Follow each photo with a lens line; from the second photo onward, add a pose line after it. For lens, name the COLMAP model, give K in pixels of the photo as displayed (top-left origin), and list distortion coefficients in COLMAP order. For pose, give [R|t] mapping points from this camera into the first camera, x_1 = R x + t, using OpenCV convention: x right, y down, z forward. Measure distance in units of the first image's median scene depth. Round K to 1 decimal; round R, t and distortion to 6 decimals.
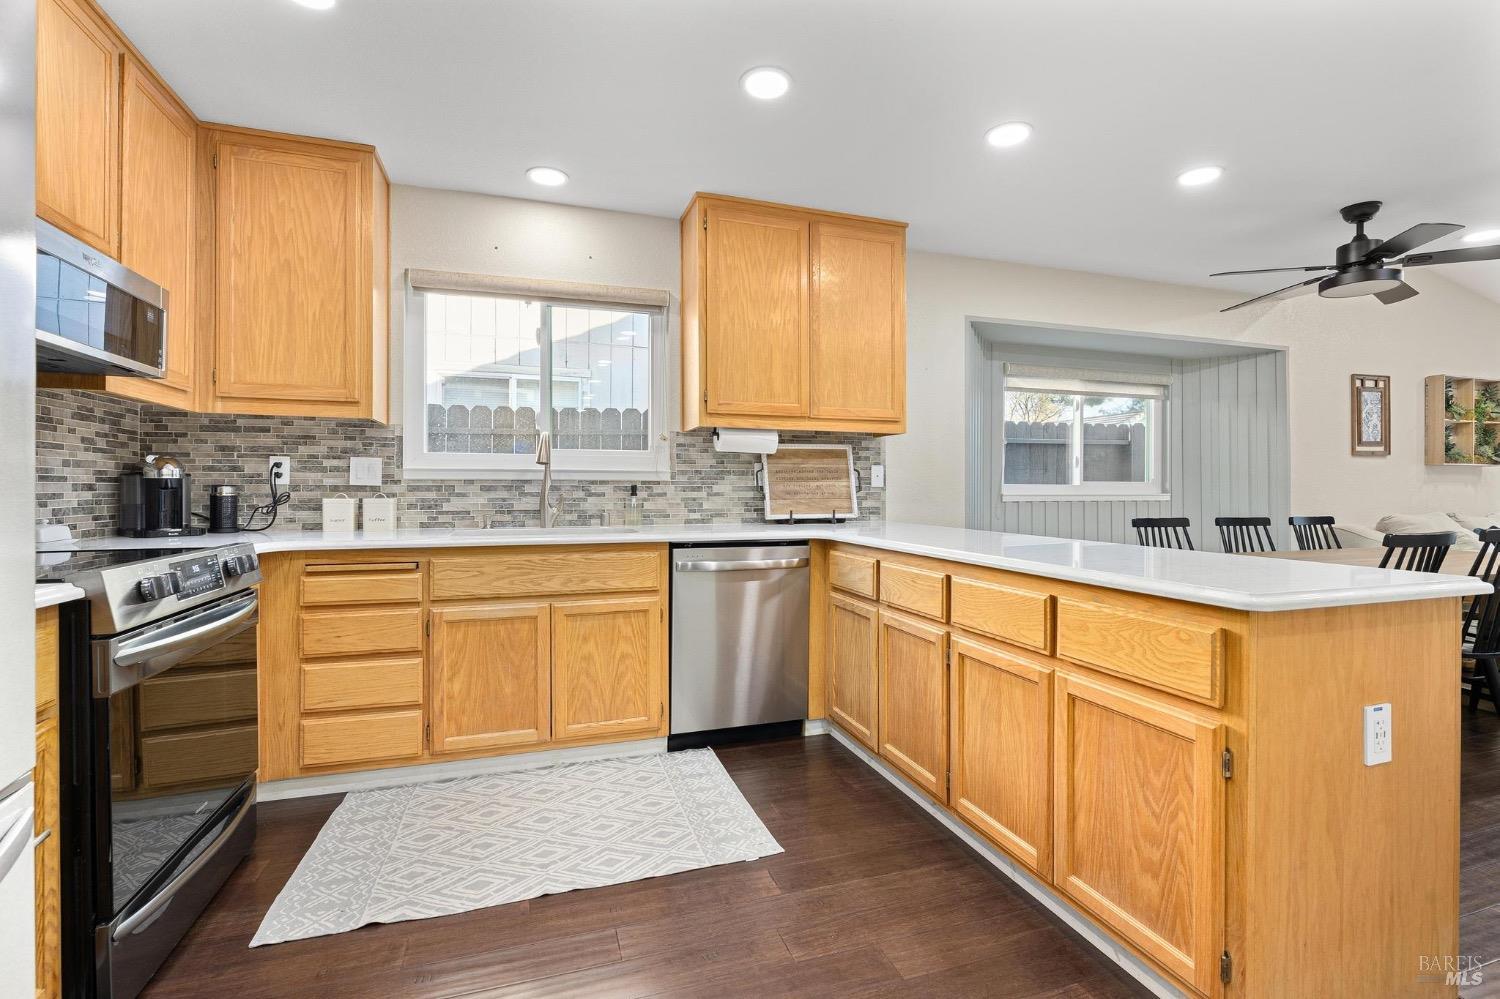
lens RADIAL K [[677.6, 0, 761.9], [0, 677.6, 490.2], [0, 0, 1]] dist [0.003340, -0.000674]
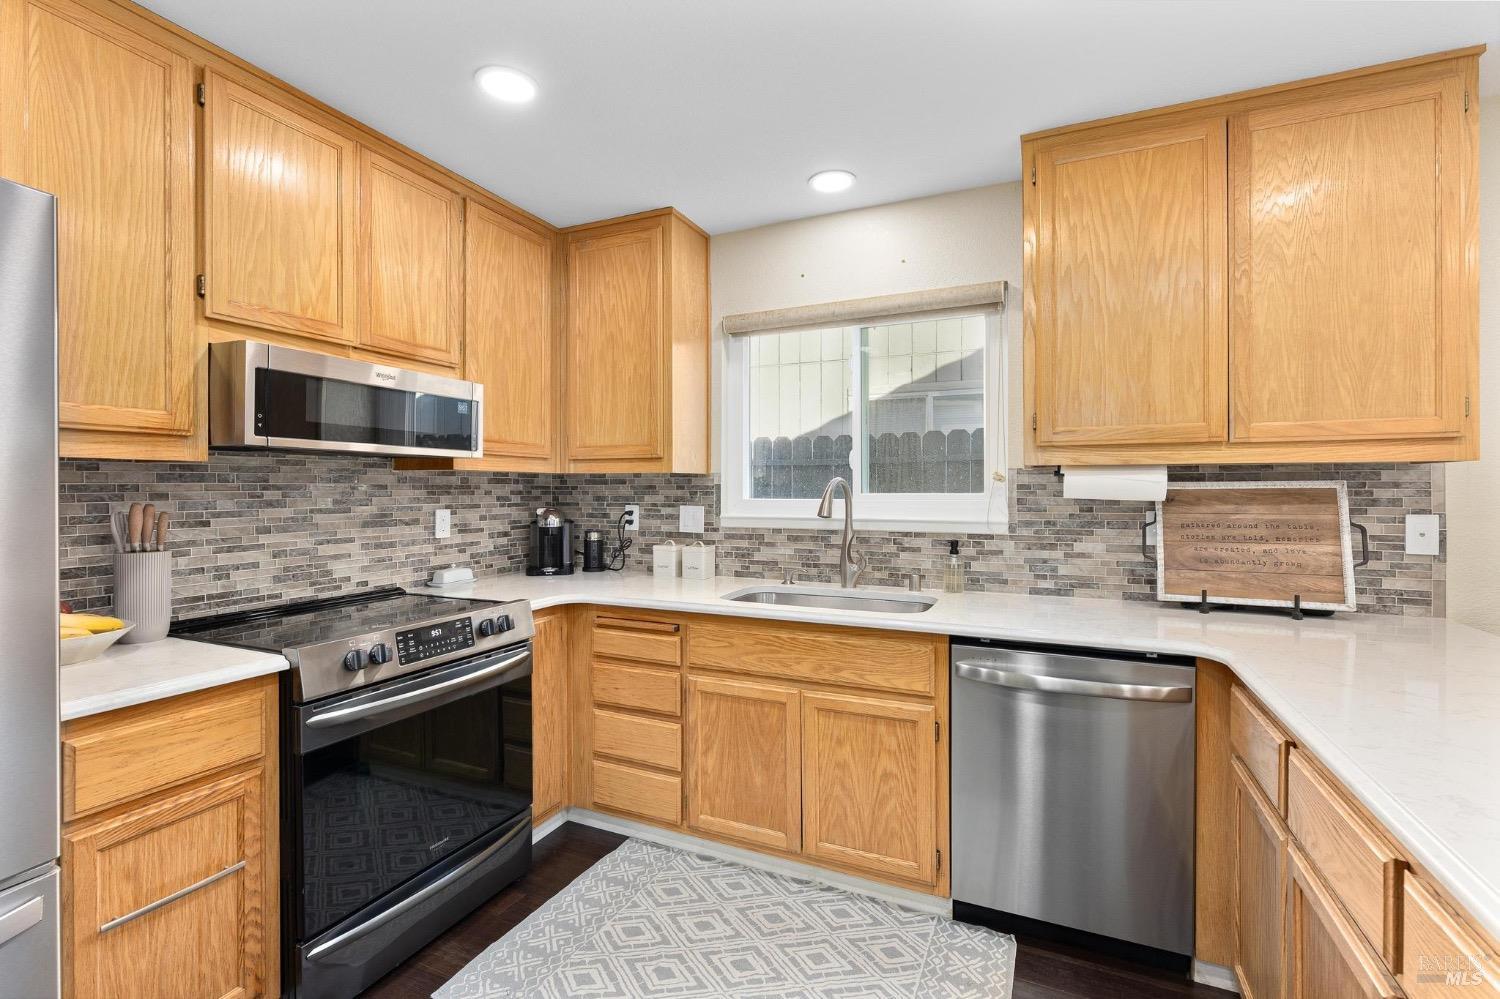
lens RADIAL K [[677.6, 0, 740.2], [0, 677.6, 492.8], [0, 0, 1]] dist [0.003340, -0.000674]
pose [[0.731602, 0.001230, -0.681731, 0.185579], [-0.001394, 0.999999, 0.000309, -0.070443], [0.681730, 0.000725, 0.731603, 0.298841]]
